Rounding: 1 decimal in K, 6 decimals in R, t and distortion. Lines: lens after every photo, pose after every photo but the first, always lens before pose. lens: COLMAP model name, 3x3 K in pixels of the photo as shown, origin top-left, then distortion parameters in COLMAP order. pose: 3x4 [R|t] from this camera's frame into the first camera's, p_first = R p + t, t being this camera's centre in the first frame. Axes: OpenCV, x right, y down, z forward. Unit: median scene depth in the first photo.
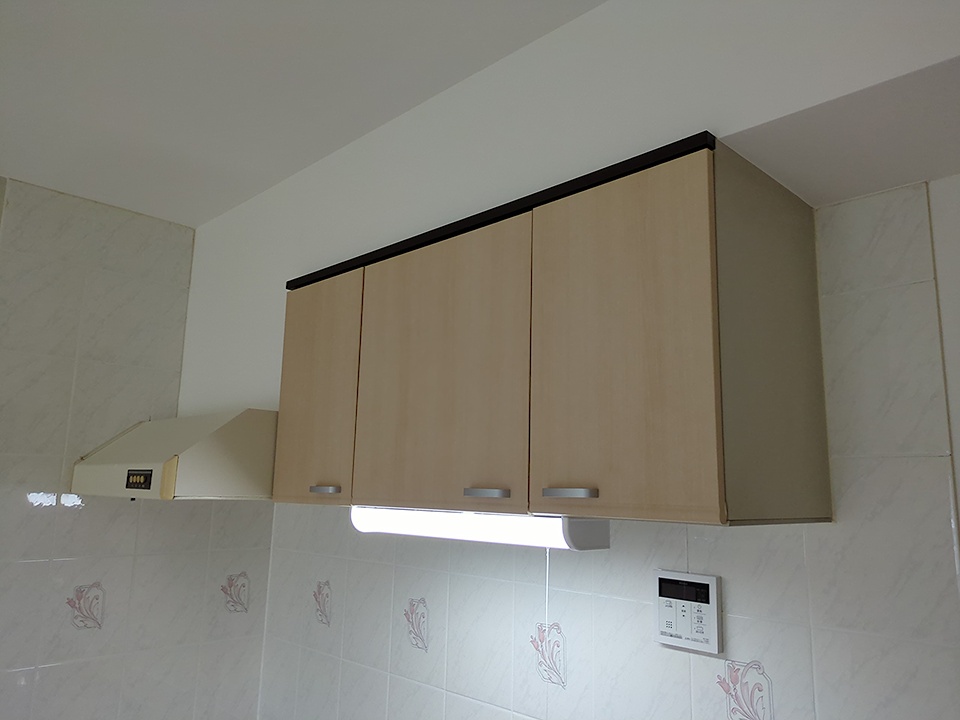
lens RADIAL K [[726.4, 0, 481.8], [0, 726.4, 355.8], [0, 0, 1]] dist [0.017207, -0.001300]
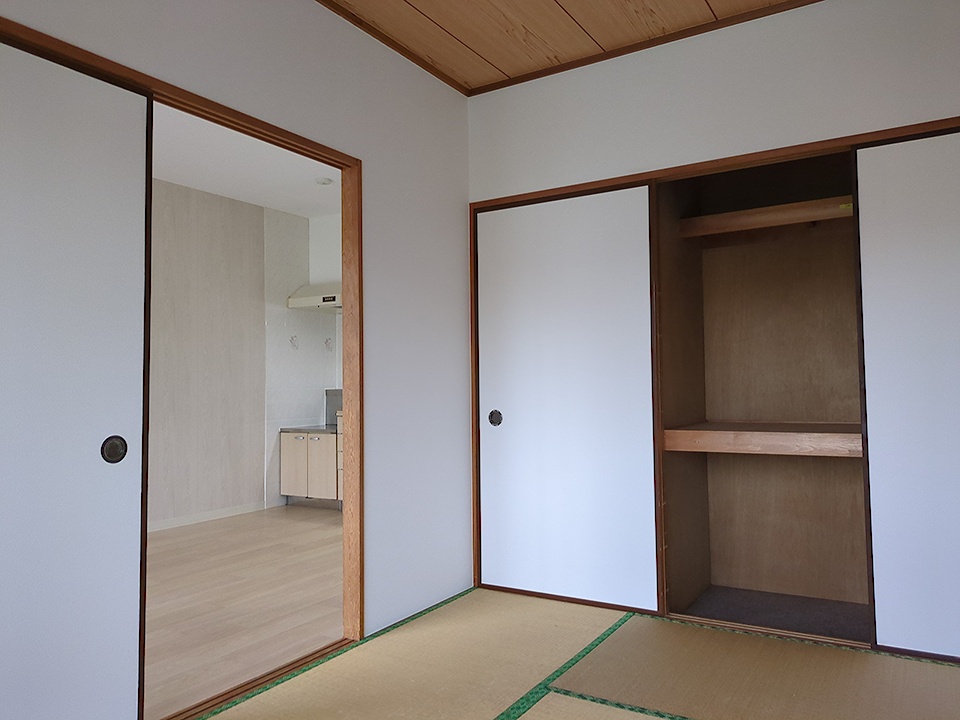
lens RADIAL K [[726.4, 0, 481.8], [0, 726.4, 355.8], [0, 0, 1]] dist [0.017207, -0.001300]
pose [[0.969267, -0.027155, 0.244507, -0.783693], [-0.008846, 0.989400, 0.144949, -0.107764], [-0.245851, -0.142657, 0.958753, -3.428170]]
